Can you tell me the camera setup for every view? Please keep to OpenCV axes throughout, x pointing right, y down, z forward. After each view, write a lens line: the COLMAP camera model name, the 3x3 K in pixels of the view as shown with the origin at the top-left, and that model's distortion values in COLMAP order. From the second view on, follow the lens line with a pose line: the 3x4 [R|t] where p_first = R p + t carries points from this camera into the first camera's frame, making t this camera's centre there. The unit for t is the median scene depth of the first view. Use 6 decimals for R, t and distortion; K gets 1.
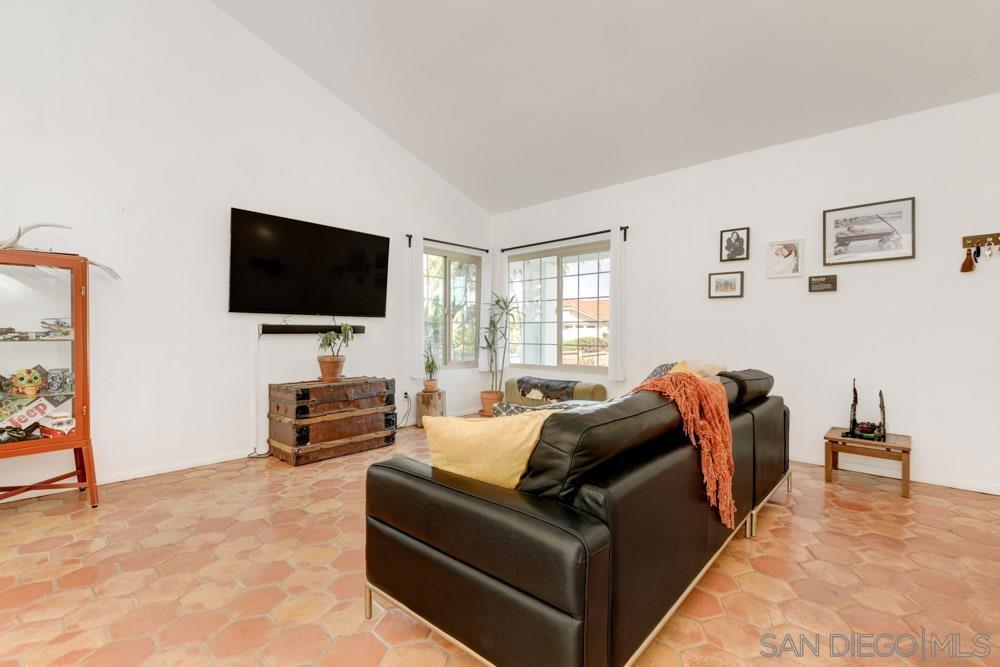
lens RADIAL K [[444.1, 0, 506.0], [0, 444.1, 330.3], [0, 0, 1]] dist [0.009969, -0.001177]
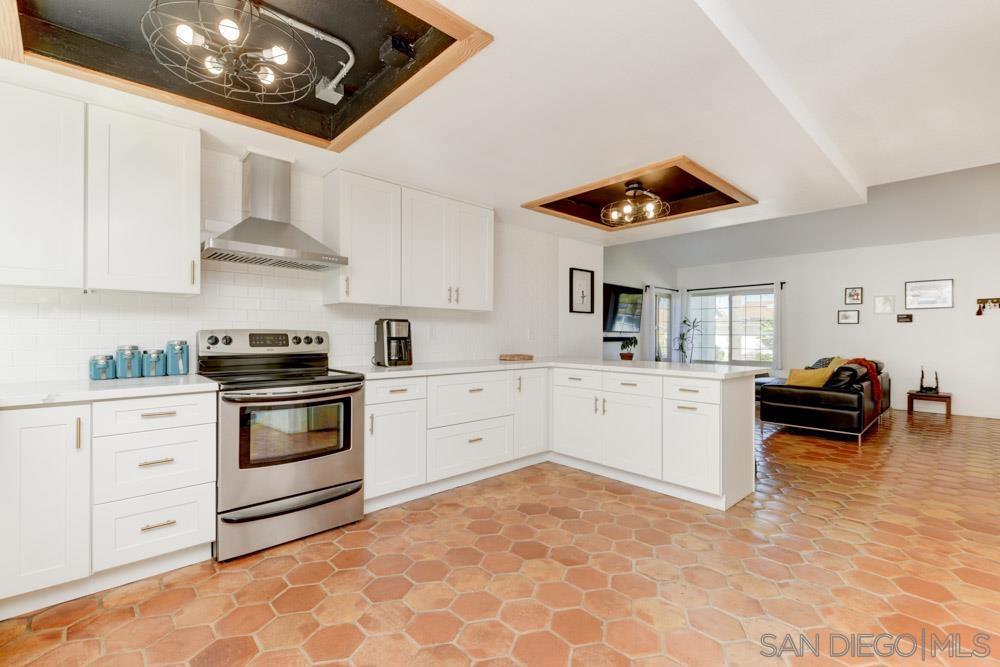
lens RADIAL K [[444.1, 0, 505.2], [0, 444.1, 333.0], [0, 0, 1]] dist [0.009969, -0.001177]
pose [[0.997128, 0.002678, -0.075688, -0.971596], [-0.002795, 0.999995, -0.001444, -0.032930], [0.075684, 0.001651, 0.997131, -1.191120]]
